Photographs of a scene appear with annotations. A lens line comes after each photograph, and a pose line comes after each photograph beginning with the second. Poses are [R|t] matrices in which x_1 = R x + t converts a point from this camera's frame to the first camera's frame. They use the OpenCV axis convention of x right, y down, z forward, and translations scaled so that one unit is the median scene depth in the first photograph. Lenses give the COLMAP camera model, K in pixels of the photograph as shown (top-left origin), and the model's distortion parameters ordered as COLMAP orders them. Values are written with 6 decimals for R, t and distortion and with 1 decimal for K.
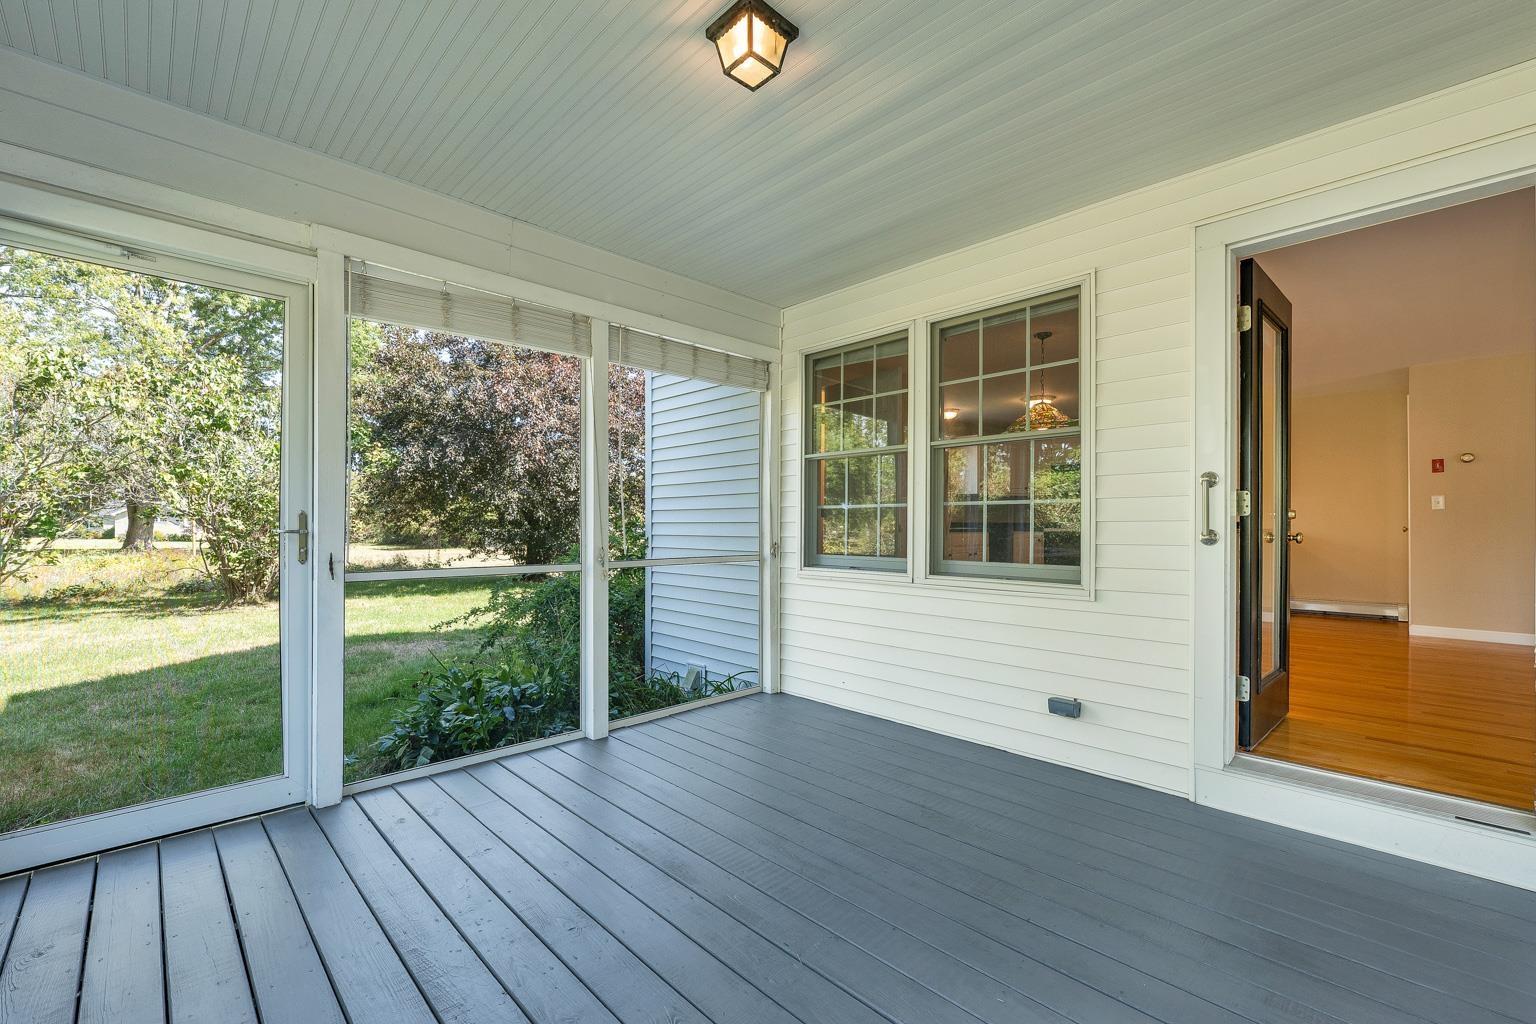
lens RADIAL K [[631.1, 0, 765.2], [0, 631.1, 521.6], [0, 0, 1]] dist [-0.003093, -0.000734]
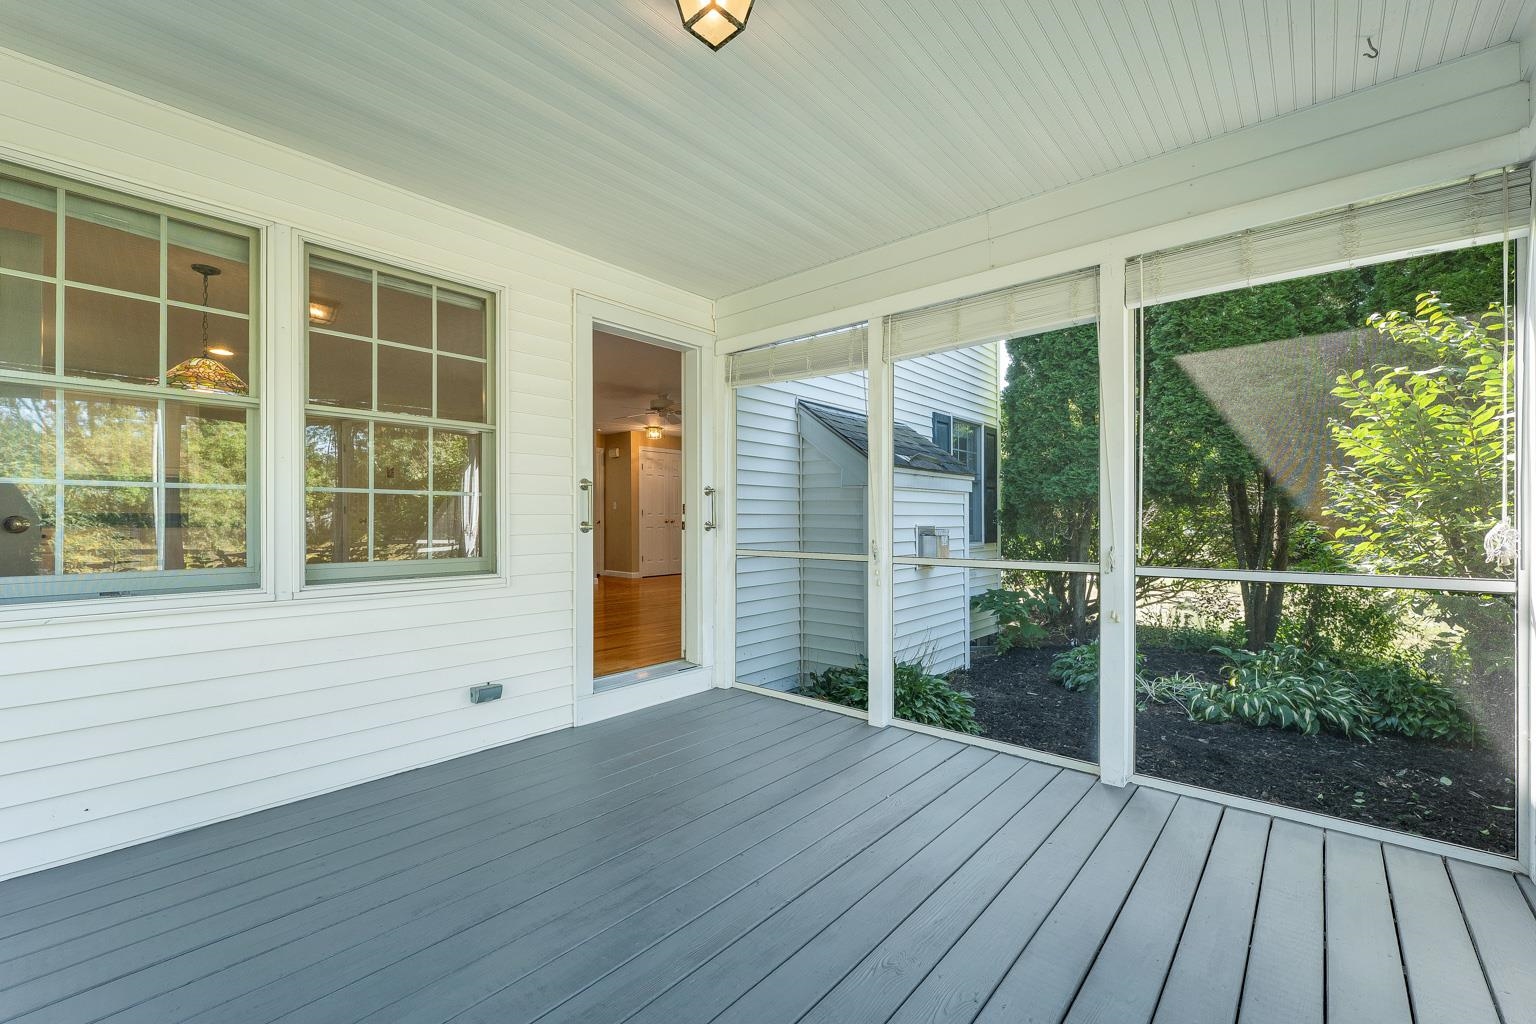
lens RADIAL K [[631.1, 0, 760.3], [0, 631.1, 513.4], [0, 0, 1]] dist [-0.003093, -0.000734]
pose [[-0.055175, 0.005926, 0.998459, -0.514926], [-0.009247, 0.999936, -0.006446, 0.000453], [-0.998434, -0.009588, -0.055117, 0.531218]]
